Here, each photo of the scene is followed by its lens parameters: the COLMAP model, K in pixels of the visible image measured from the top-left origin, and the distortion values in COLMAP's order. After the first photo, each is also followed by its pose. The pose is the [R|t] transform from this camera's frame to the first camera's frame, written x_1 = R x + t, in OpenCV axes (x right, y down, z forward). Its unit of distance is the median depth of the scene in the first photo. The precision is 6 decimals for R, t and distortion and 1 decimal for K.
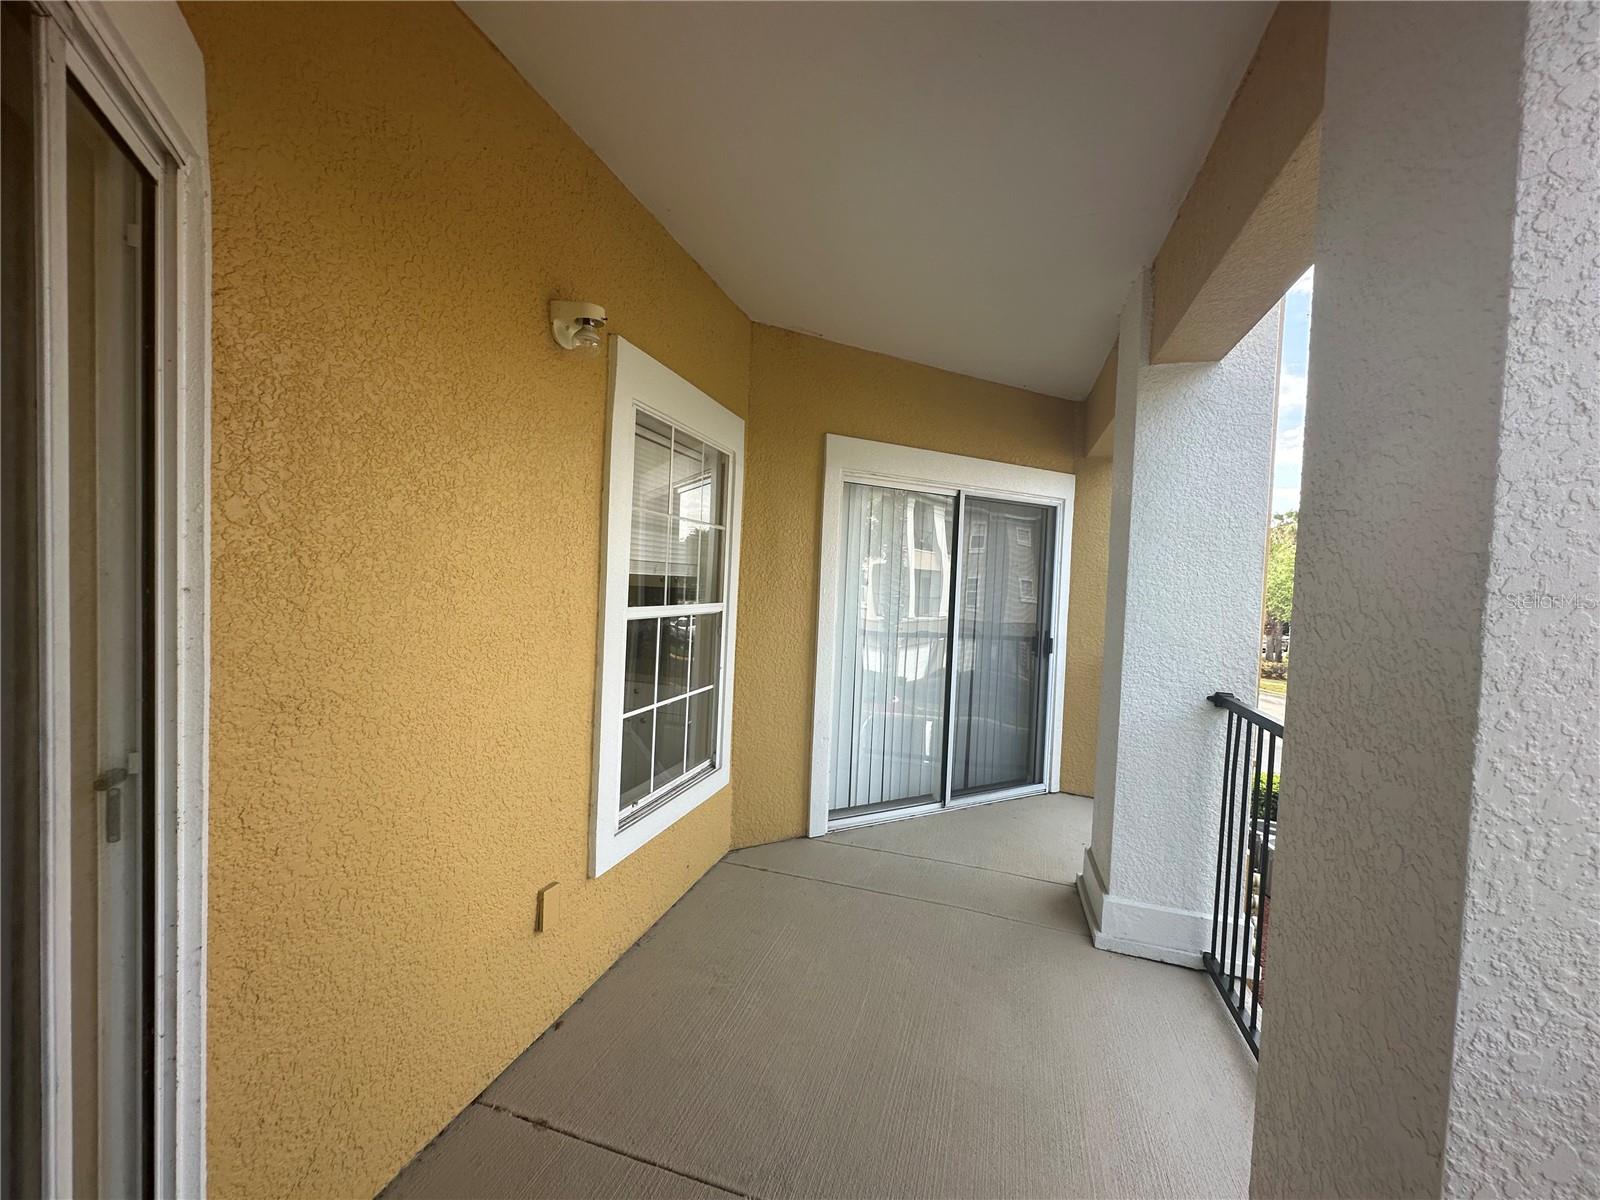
lens RADIAL K [[637.4, 0, 801.6], [0, 637.4, 602.1], [0, 0, 1]] dist [-0.001563, 0.000670]
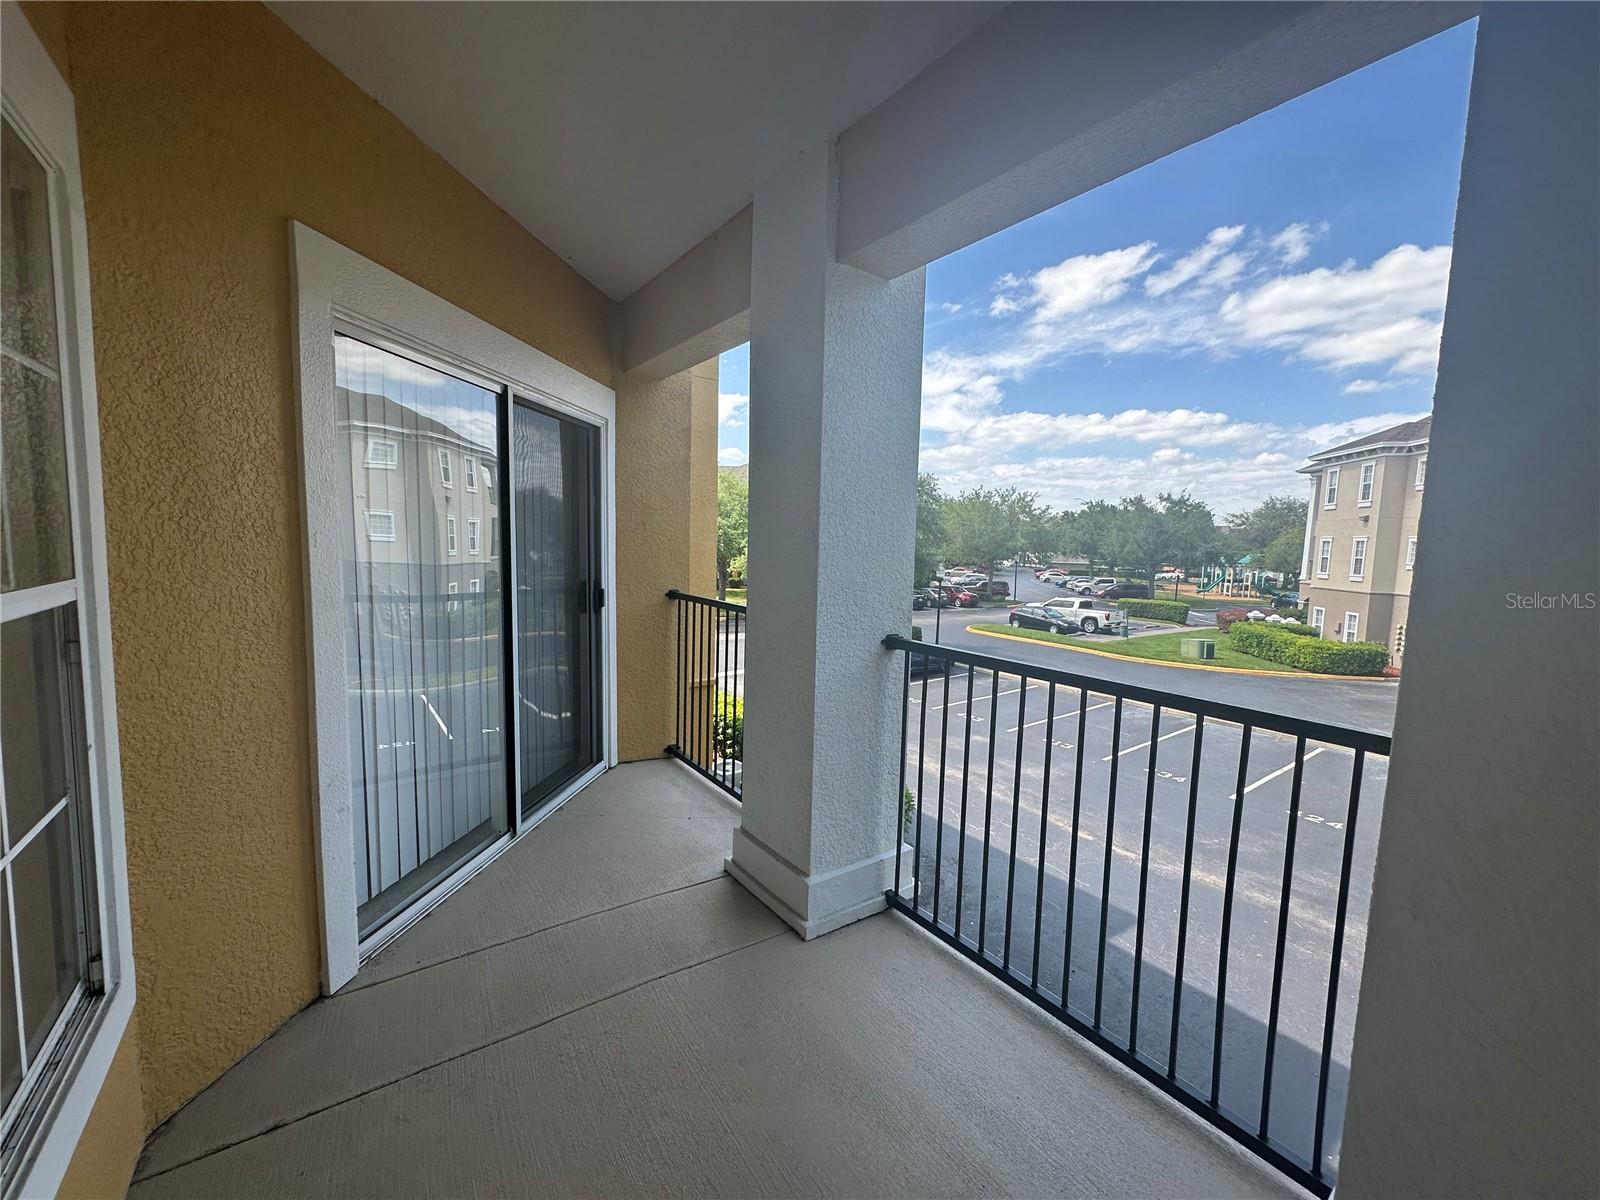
lens RADIAL K [[637.4, 0, 801.6], [0, 637.4, 602.1], [0, 0, 1]] dist [-0.001563, 0.000670]
pose [[0.603642, -0.101736, 0.790738, -0.137689], [0.024691, 0.993735, 0.109005, -0.012735], [-0.796873, -0.046276, 0.602372, 0.360213]]
